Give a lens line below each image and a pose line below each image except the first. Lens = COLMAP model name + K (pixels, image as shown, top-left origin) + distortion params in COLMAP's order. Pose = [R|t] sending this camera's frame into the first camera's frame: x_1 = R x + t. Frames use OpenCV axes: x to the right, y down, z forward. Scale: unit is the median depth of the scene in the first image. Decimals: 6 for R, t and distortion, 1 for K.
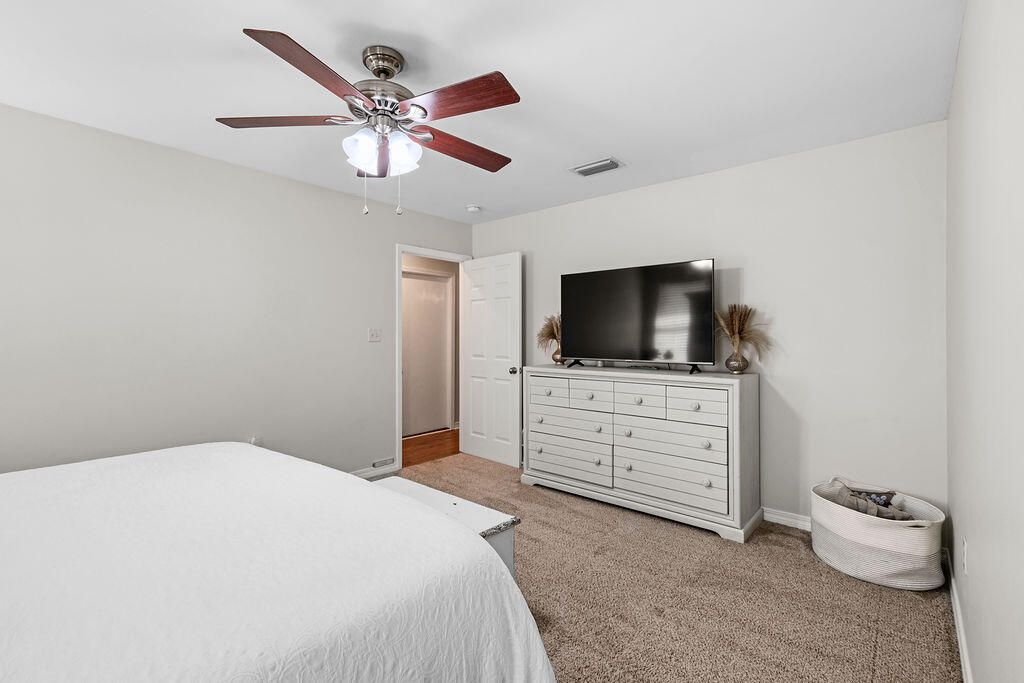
lens RADIAL K [[462.5, 0, 514.2], [0, 462.5, 335.7], [0, 0, 1]] dist [0.001811, 0.000169]
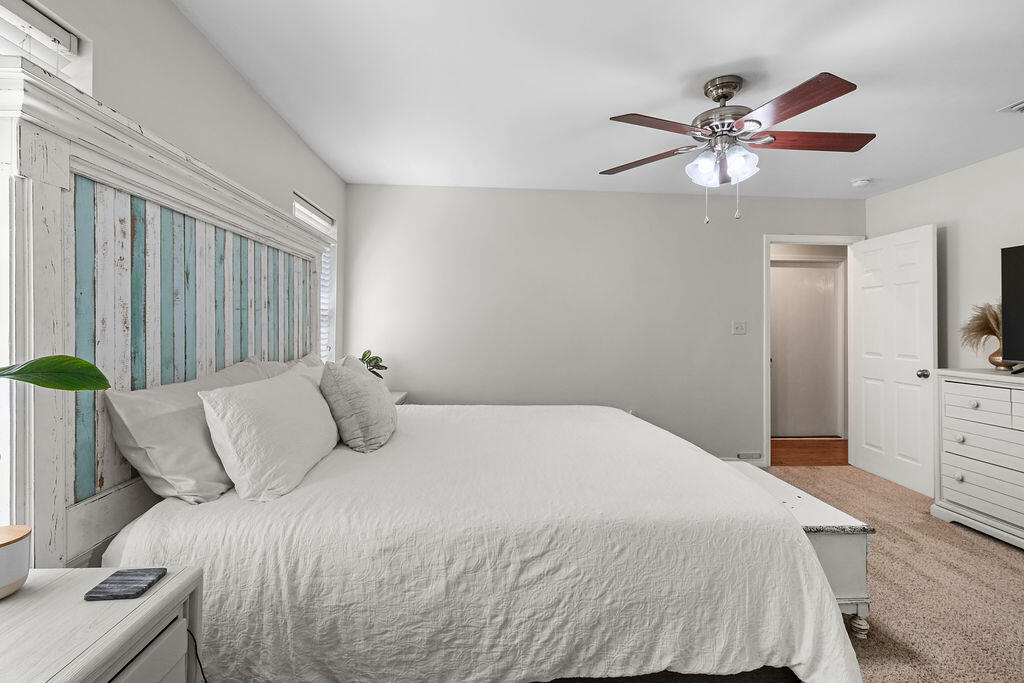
lens RADIAL K [[462.5, 0, 514.2], [0, 462.5, 335.7], [0, 0, 1]] dist [0.001811, 0.000169]
pose [[0.707115, 0.021058, -0.706785, 0.081375], [-0.009595, 0.999750, 0.020187, 0.000785], [0.707034, -0.007493, 0.707140, -0.083423]]
